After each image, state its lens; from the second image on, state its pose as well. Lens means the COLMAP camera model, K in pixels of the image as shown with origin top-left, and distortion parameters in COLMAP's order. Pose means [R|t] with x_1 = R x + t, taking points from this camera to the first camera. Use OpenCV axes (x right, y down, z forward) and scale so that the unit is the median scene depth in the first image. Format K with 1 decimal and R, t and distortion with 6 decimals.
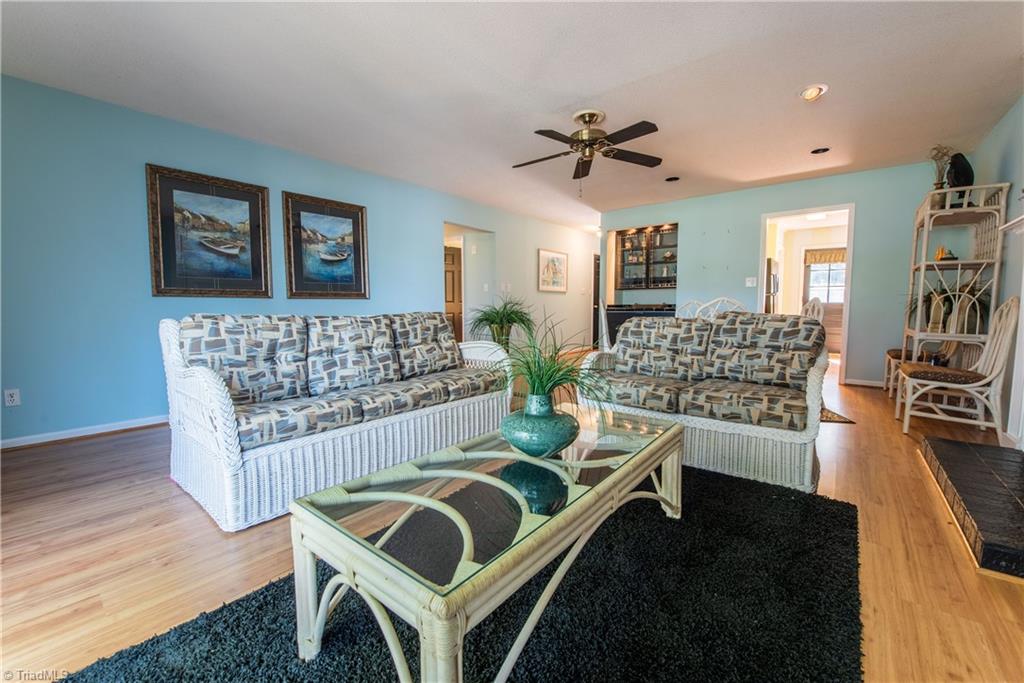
lens RADIAL K [[407.9, 0, 511.3], [0, 407.9, 338.8], [0, 0, 1]] dist [-0.016237, -0.001768]
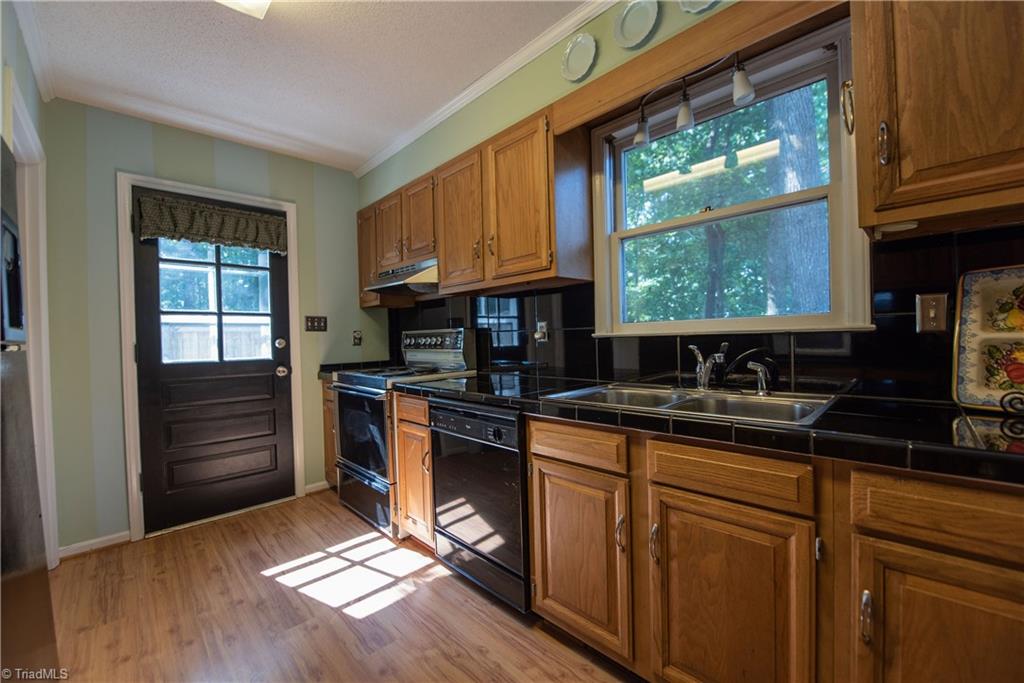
lens RADIAL K [[407.9, 0, 514.1], [0, 407.9, 344.4], [0, 0, 1]] dist [-0.016237, -0.001768]
pose [[0.113925, -0.012297, 0.993413, 0.476078], [0.102024, 0.994782, 0.000614, -0.078948], [-0.988237, 0.101282, 0.114585, 0.716326]]
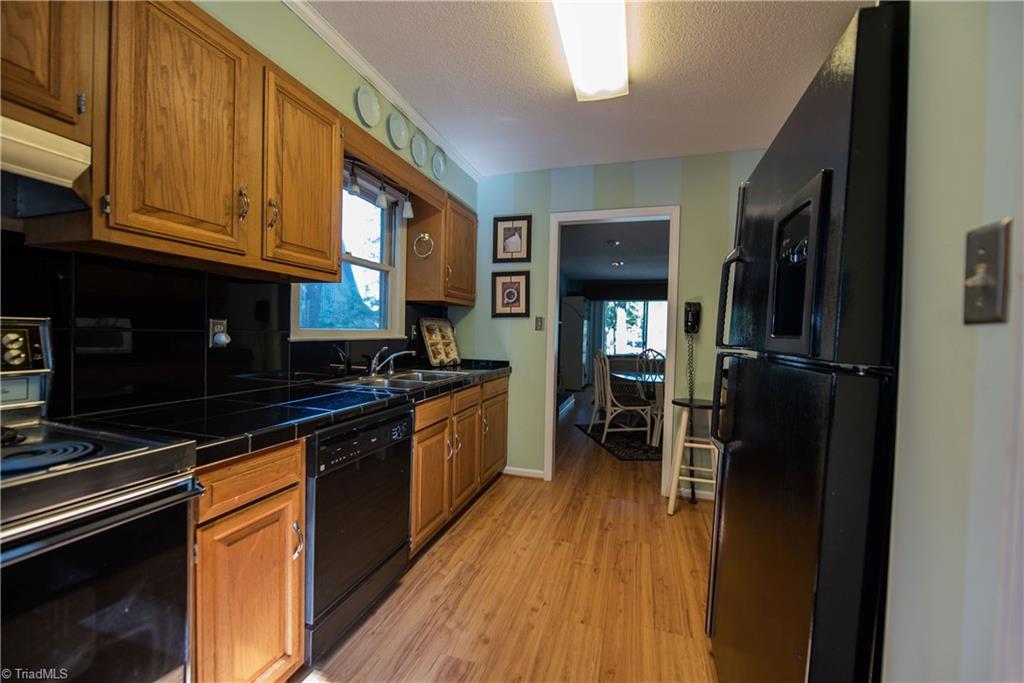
lens RADIAL K [[407.9, 0, 510.0], [0, 407.9, 345.1], [0, 0, 1]] dist [-0.016237, -0.001768]
pose [[-0.933389, -0.009722, -0.358734, 0.655278], [-0.051269, 0.992992, 0.106486, -0.102887], [0.355184, 0.117785, -0.927346, 0.923013]]
